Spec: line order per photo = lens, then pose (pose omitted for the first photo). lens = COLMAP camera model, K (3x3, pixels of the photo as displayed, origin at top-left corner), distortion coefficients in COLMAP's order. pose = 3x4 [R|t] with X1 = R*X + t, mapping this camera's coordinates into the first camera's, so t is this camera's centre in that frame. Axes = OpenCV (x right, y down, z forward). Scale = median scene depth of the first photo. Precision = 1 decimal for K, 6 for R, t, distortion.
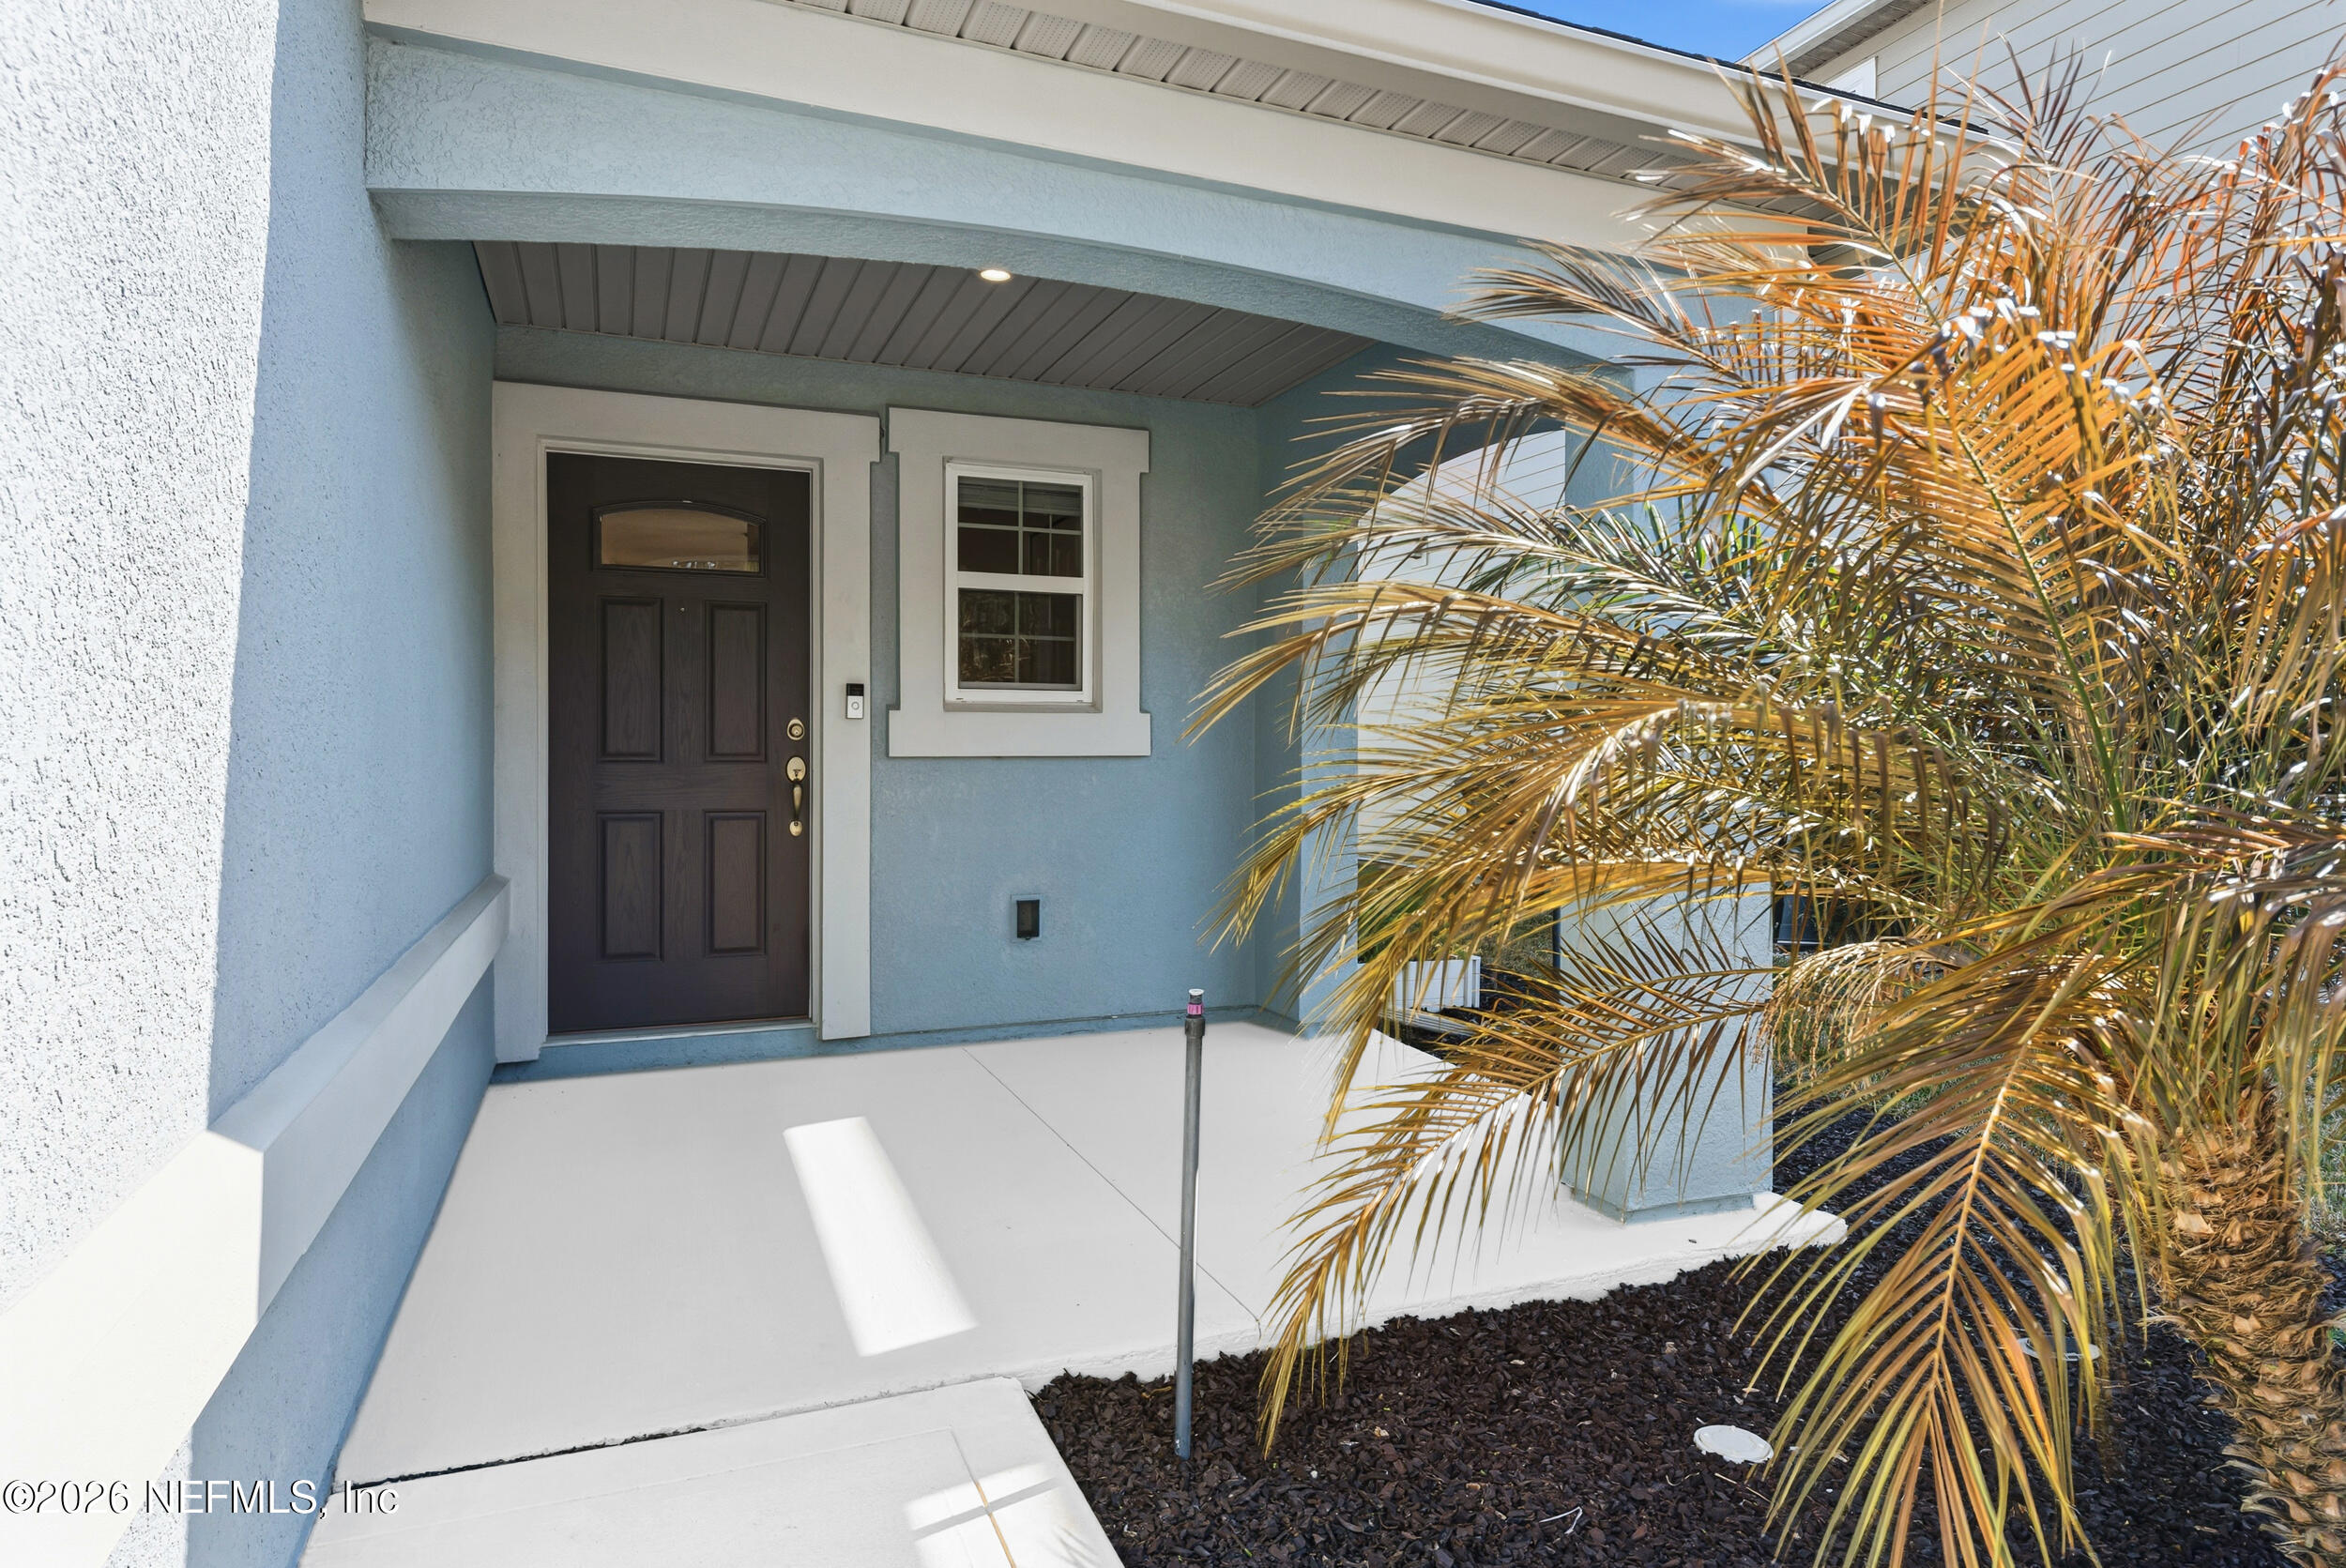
lens RADIAL K [[1339.9, 0, 1172.4], [0, 1339.9, 772.1], [0, 0, 1]] dist [0.006621, 0.001087]
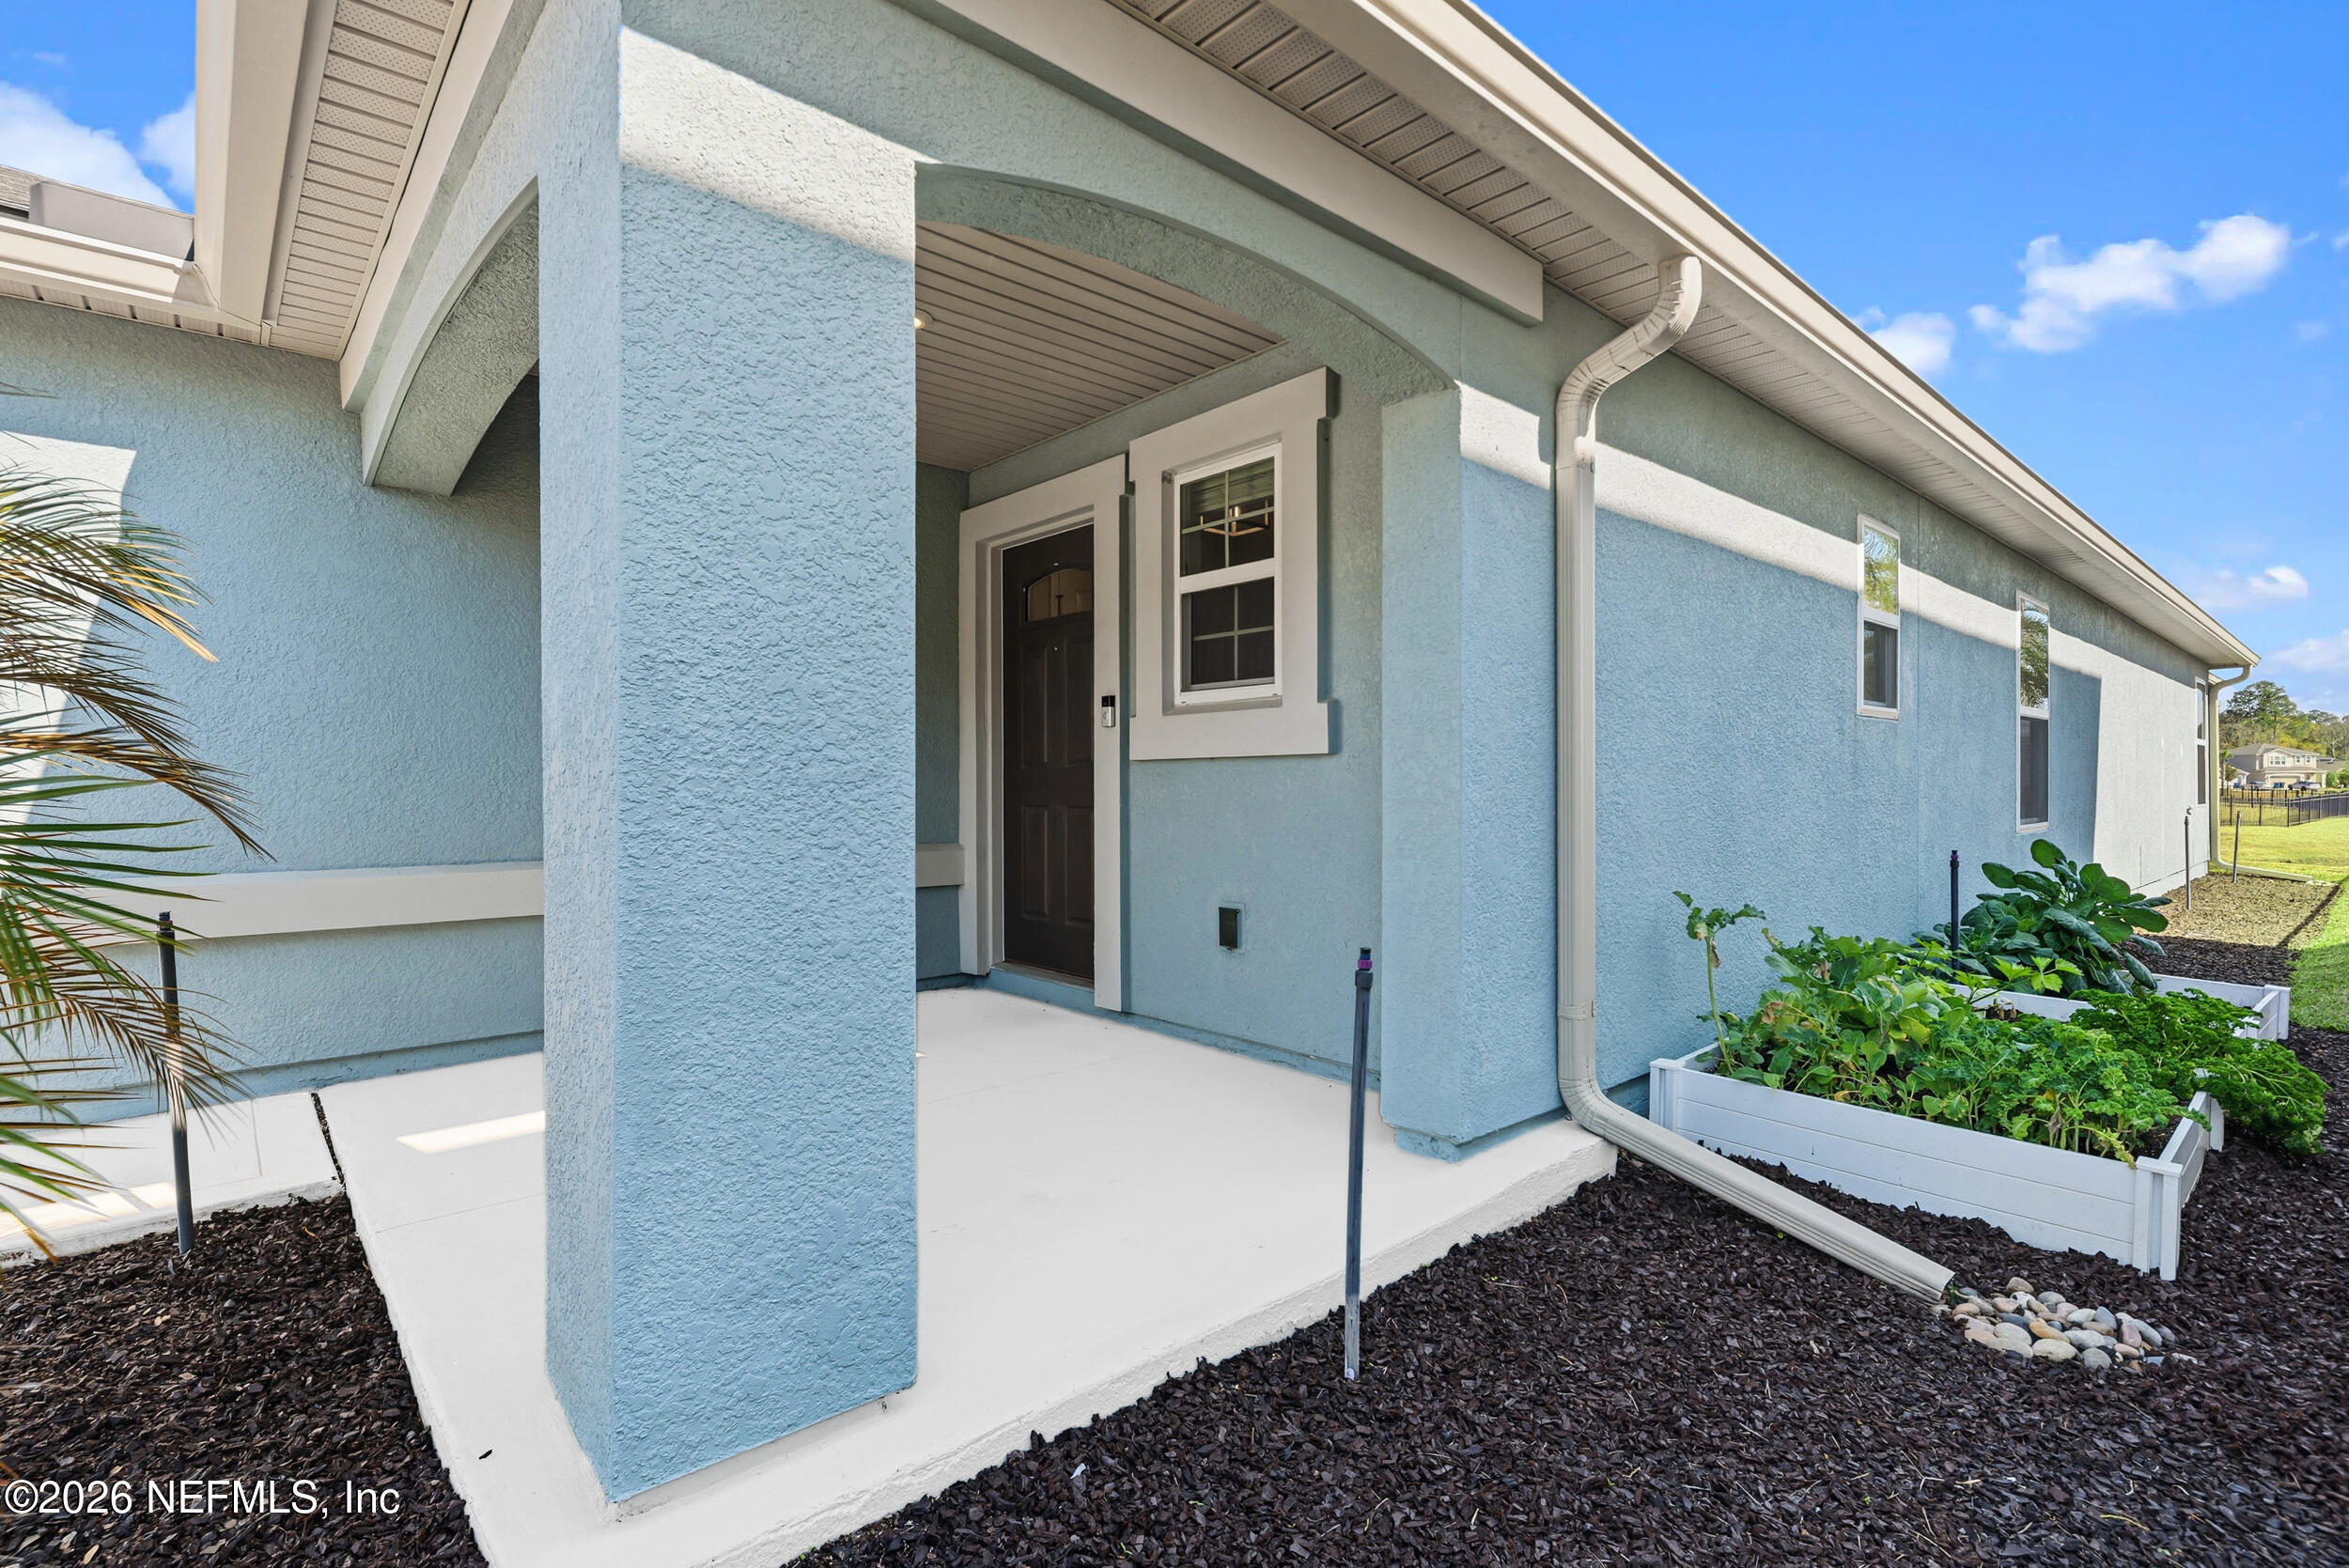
lens RADIAL K [[1088.7, 0, 1176.8], [0, 1088.7, 774.8], [0, 0, 1]] dist [-0.000366, -0.000050]
pose [[0.333968, 0.001131, -0.942584, 0.624219], [0.001648, 0.999997, 0.001783, -0.001067], [0.942583, -0.002149, 0.333965, 0.718486]]
